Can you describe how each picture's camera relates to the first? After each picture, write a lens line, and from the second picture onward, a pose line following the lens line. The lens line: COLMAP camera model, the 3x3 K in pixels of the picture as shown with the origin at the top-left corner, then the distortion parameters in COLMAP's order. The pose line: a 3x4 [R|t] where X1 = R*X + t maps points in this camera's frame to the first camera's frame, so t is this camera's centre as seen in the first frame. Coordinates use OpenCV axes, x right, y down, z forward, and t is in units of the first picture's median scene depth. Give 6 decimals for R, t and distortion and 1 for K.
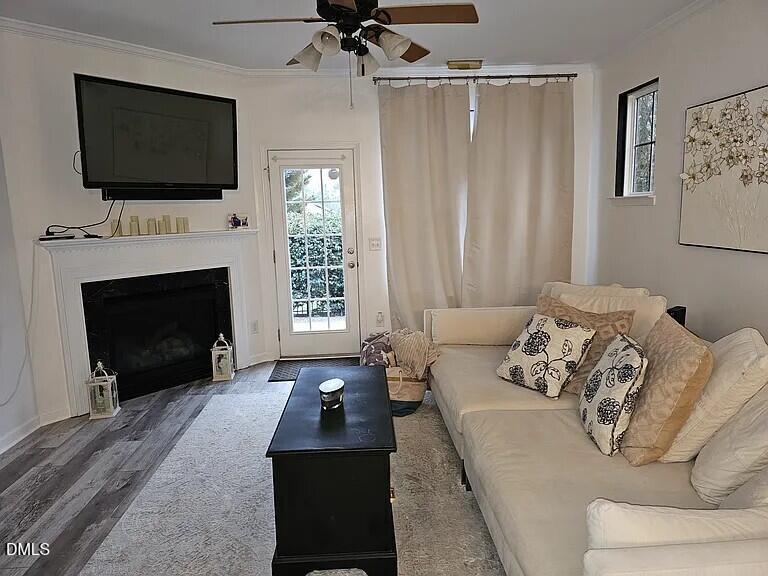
lens RADIAL K [[517.2, 0, 385.7], [0, 517.2, 282.4], [0, 0, 1]] dist [0.006310, -0.021448]
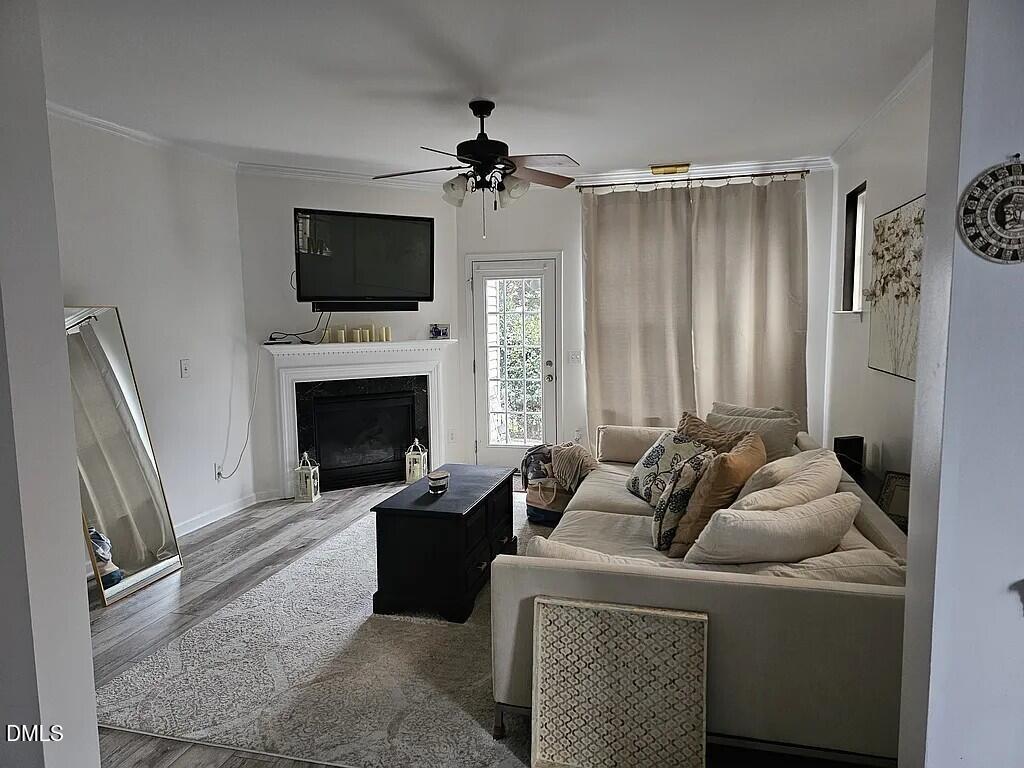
lens RADIAL K [[689.7, 0, 511.4], [0, 689.7, 387.4], [0, 0, 1]] dist [0.006310, -0.021448]
pose [[0.950396, 0.044678, -0.307817, 0.327785], [-0.054408, 0.998252, -0.023095, 0.020644], [0.306247, 0.038697, 0.951165, -0.300339]]
